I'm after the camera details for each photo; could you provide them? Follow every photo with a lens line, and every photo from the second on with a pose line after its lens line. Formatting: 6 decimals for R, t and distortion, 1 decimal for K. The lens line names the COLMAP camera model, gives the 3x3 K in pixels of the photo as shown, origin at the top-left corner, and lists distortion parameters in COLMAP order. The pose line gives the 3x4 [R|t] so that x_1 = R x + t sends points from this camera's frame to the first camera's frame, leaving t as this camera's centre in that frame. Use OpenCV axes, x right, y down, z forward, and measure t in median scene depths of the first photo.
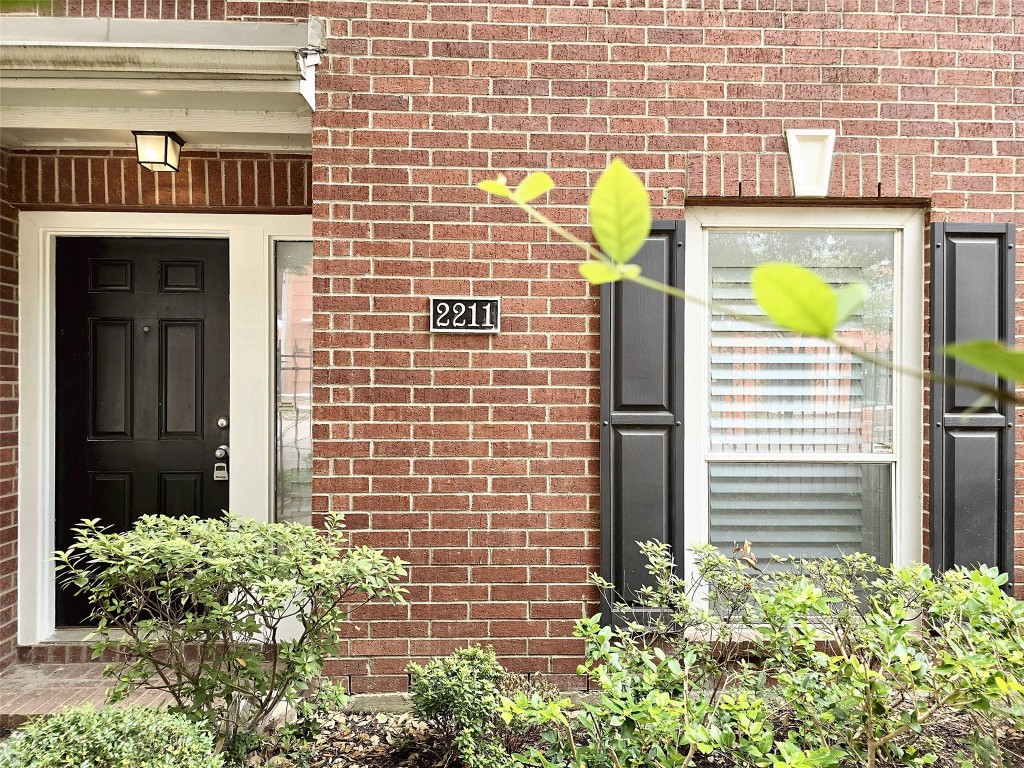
lens RADIAL K [[690.5, 0, 511.4], [0, 690.5, 382.3], [0, 0, 1]] dist [0.009798, 0.000435]
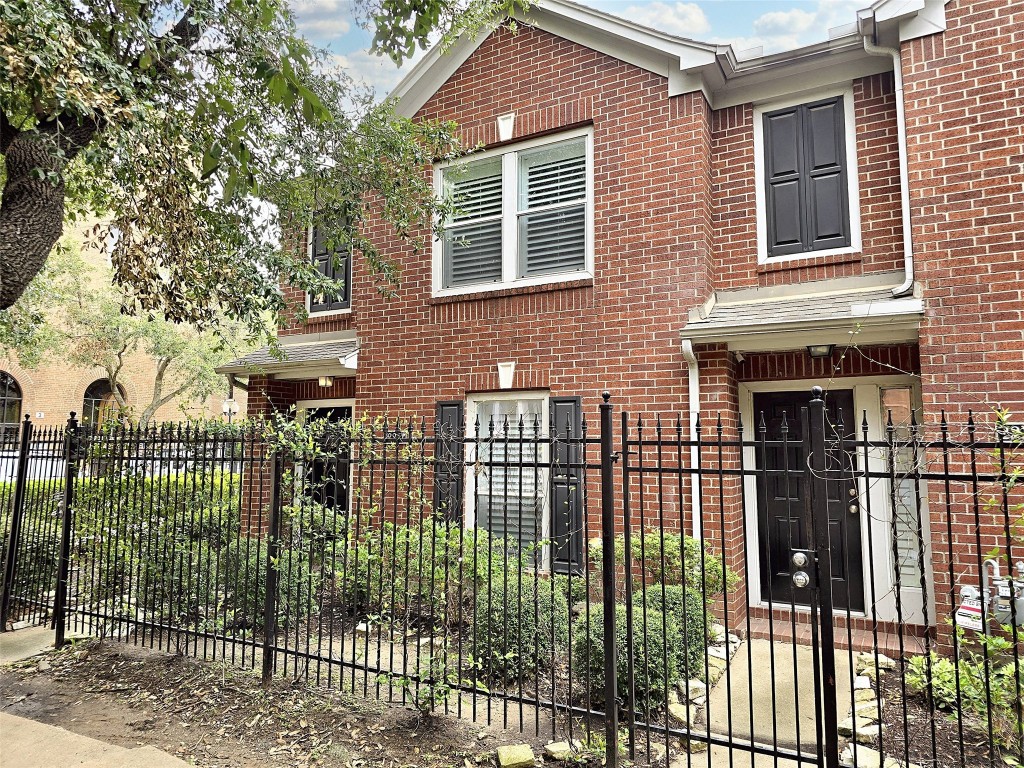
lens RADIAL K [[690.5, 0, 512.2], [0, 690.5, 384.1], [0, 0, 1]] dist [0.009798, 0.000435]
pose [[0.863791, -0.052218, -0.501138, 1.714365], [-0.010065, 0.992628, -0.120780, 0.019087], [0.503750, 0.109372, 0.856898, -1.144145]]
